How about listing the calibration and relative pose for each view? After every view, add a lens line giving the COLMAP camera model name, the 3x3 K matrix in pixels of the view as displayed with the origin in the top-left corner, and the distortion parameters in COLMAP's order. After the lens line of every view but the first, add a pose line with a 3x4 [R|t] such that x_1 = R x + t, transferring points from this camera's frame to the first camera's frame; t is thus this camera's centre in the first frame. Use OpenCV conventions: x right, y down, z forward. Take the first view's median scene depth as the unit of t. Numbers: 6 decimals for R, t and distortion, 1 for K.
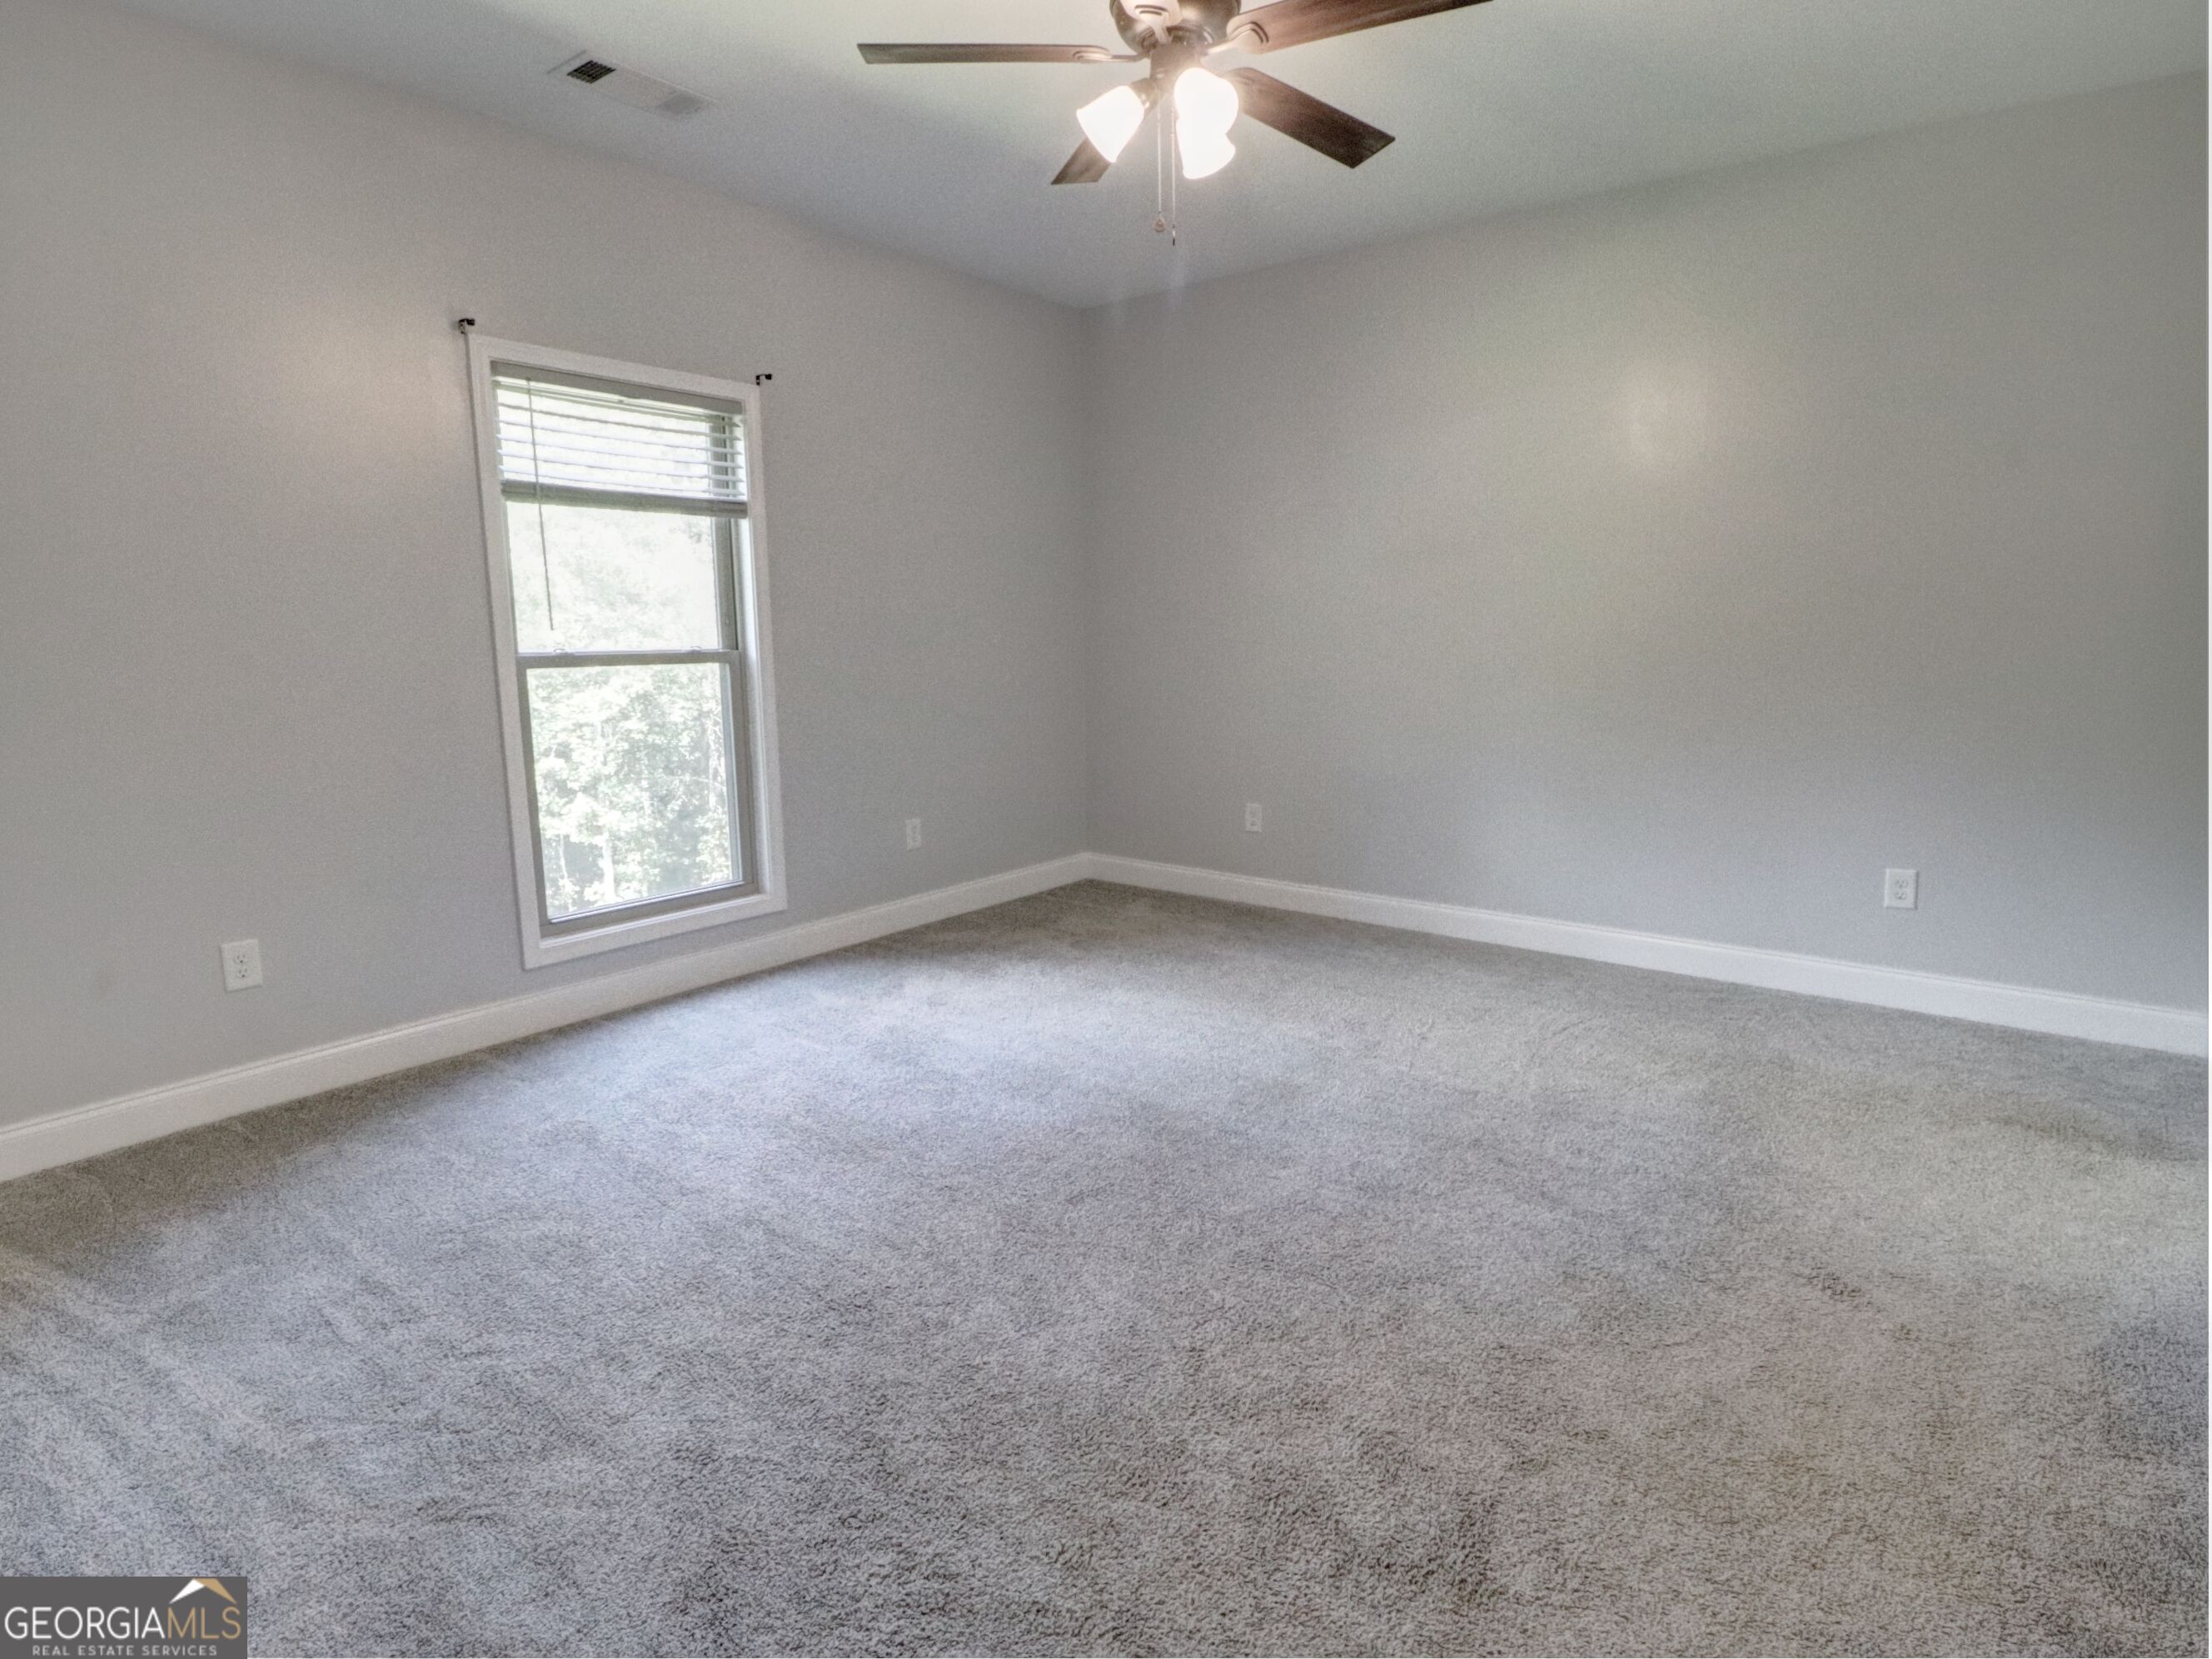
lens RADIAL K [[1245.9, 0, 1033.1], [0, 1245.9, 825.0], [0, 0, 1]] dist [-0.001622, -0.021618]
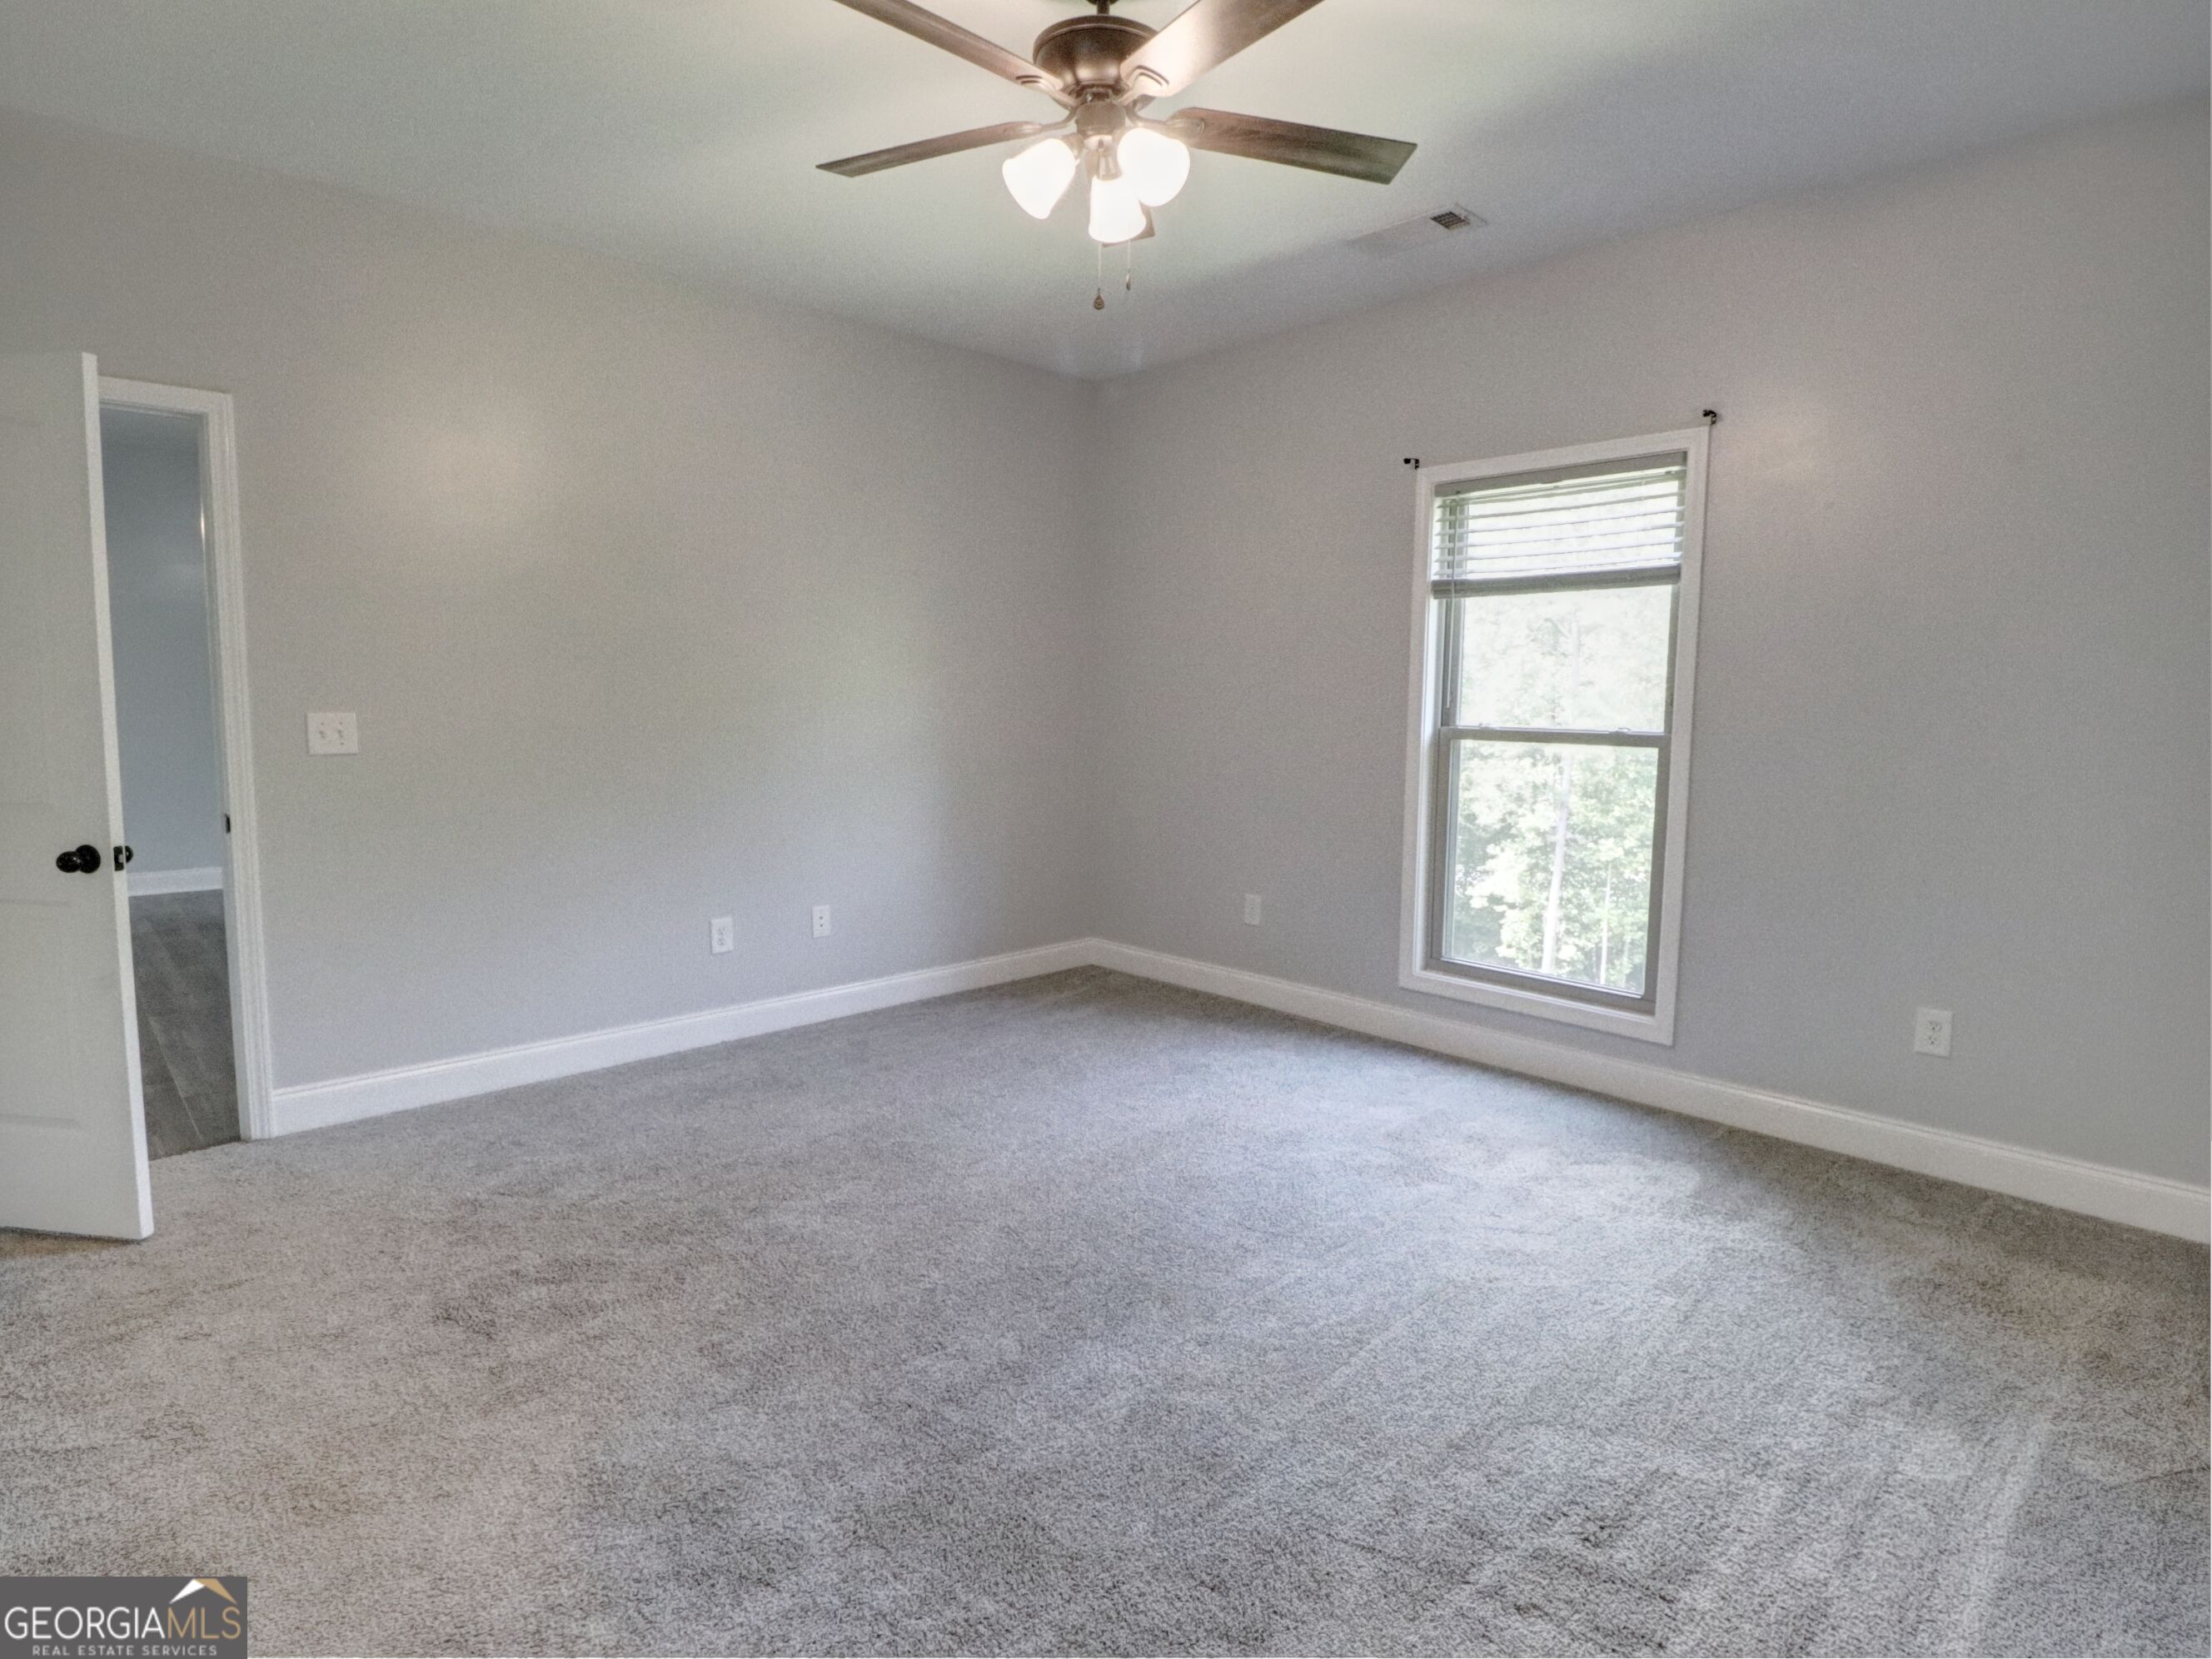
lens RADIAL K [[1165.4, 0, 1108.9], [0, 1165.4, 811.2], [0, 0, 1]] dist [0.003899, -0.015454]
pose [[-0.146796, 0.109676, -0.983068, 0.644889], [-0.158348, 0.978412, 0.132802, -0.137876], [0.976410, 0.175162, -0.126260, 0.751357]]
